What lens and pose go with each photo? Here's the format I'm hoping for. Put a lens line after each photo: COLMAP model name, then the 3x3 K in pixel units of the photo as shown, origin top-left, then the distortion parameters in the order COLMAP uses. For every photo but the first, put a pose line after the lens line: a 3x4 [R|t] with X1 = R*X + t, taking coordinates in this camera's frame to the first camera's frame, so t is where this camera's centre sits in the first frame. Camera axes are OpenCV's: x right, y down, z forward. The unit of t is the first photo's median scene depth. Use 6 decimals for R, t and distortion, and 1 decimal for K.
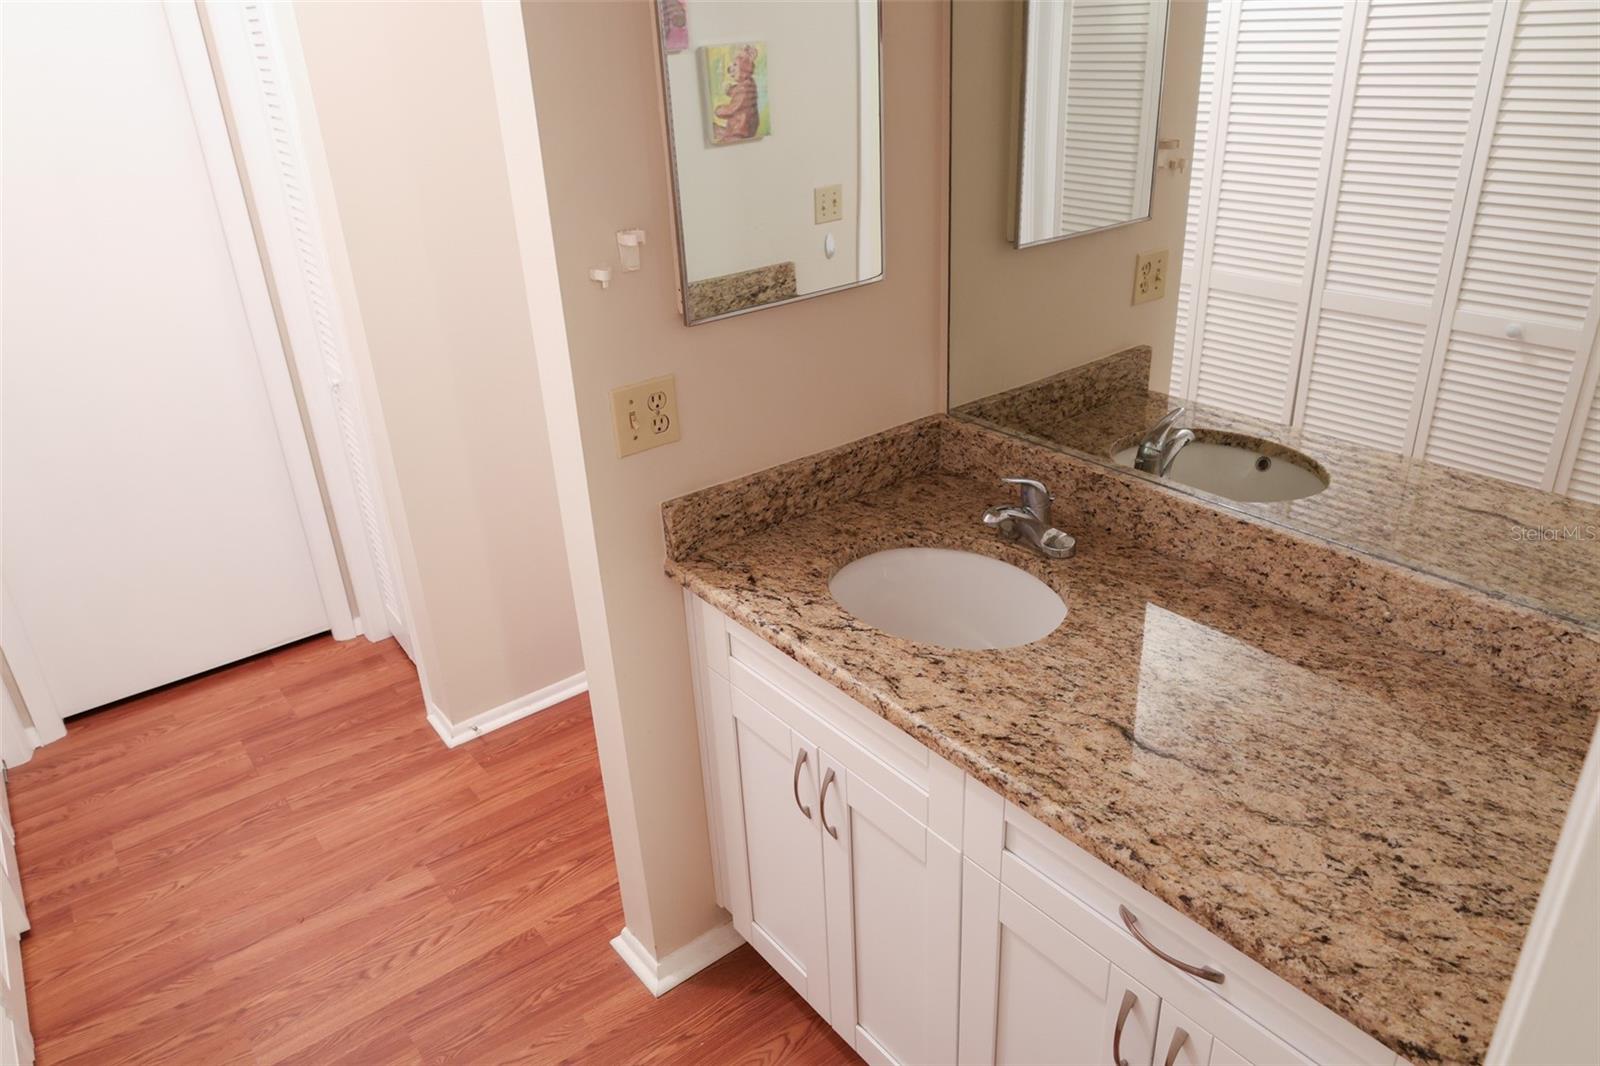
lens RADIAL K [[1094.1, 0, 800.4], [0, 1094.1, 534.7], [0, 0, 1]] dist [0.028294, -0.001036]
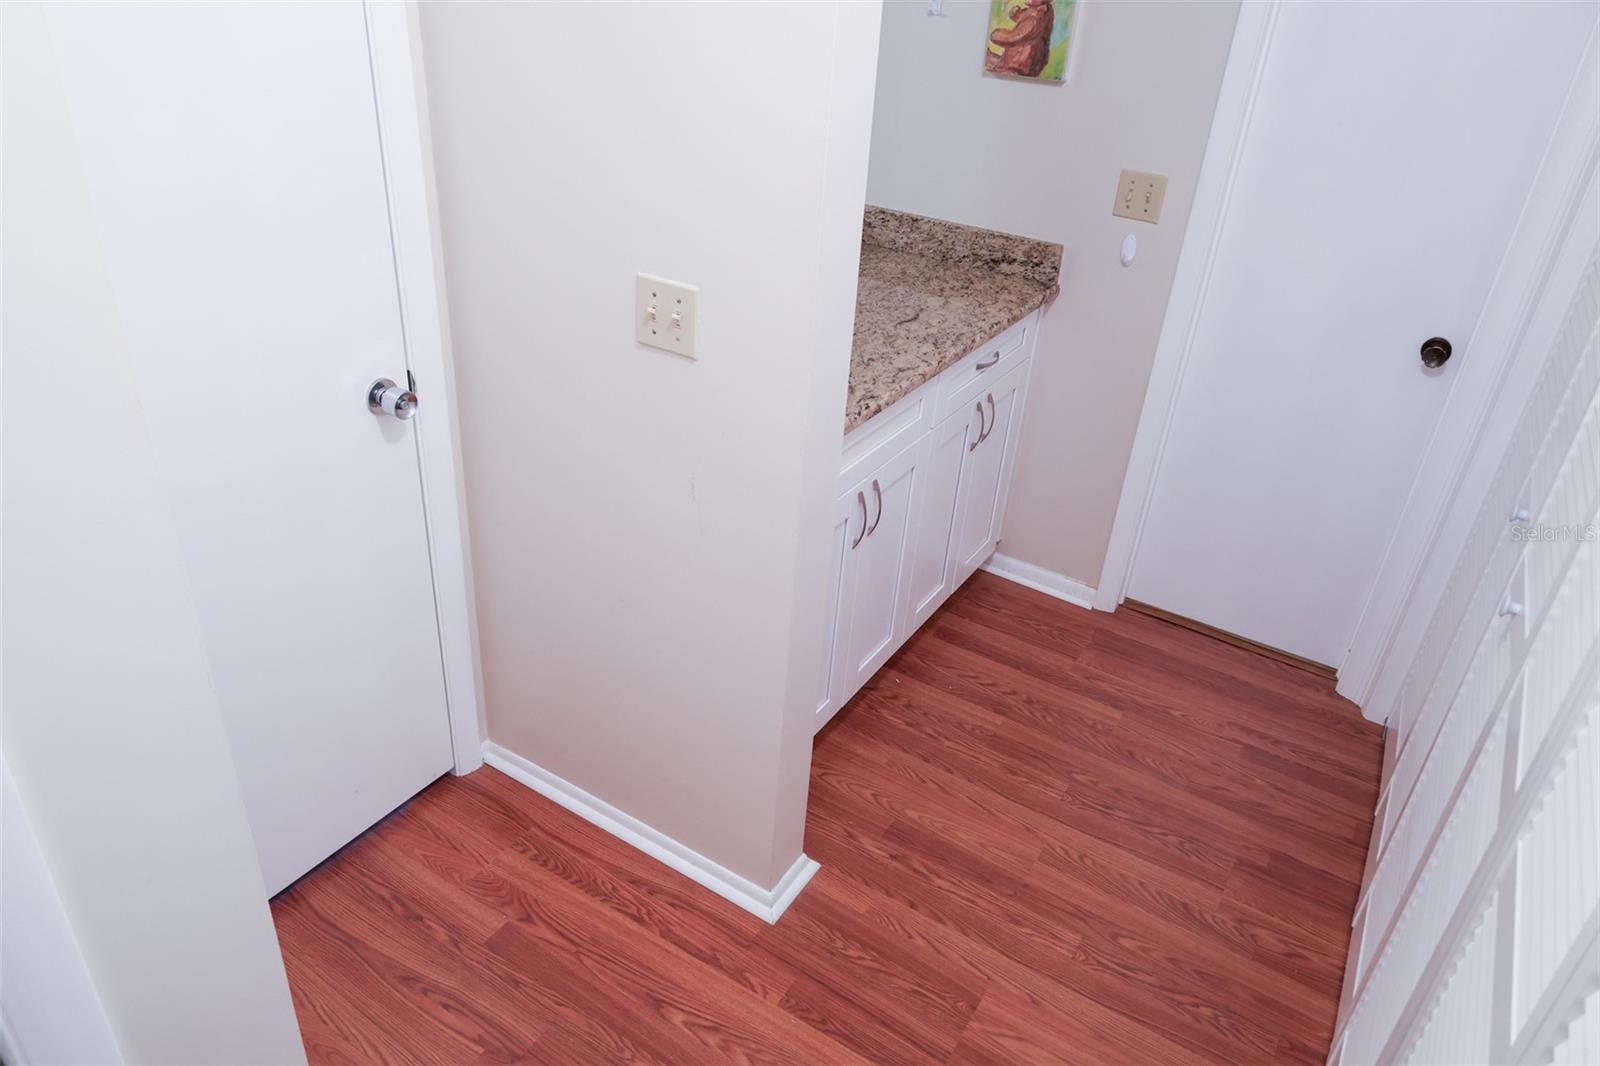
lens RADIAL K [[1094.1, 0, 798.3], [0, 1094.1, 532.0], [0, 0, 1]] dist [0.028294, -0.001036]
pose [[-0.346334, -0.441659, 0.827642, -1.330046], [0.363962, 0.749877, 0.552464, -0.641777], [-0.864630, 0.492567, -0.098961, 1.497853]]
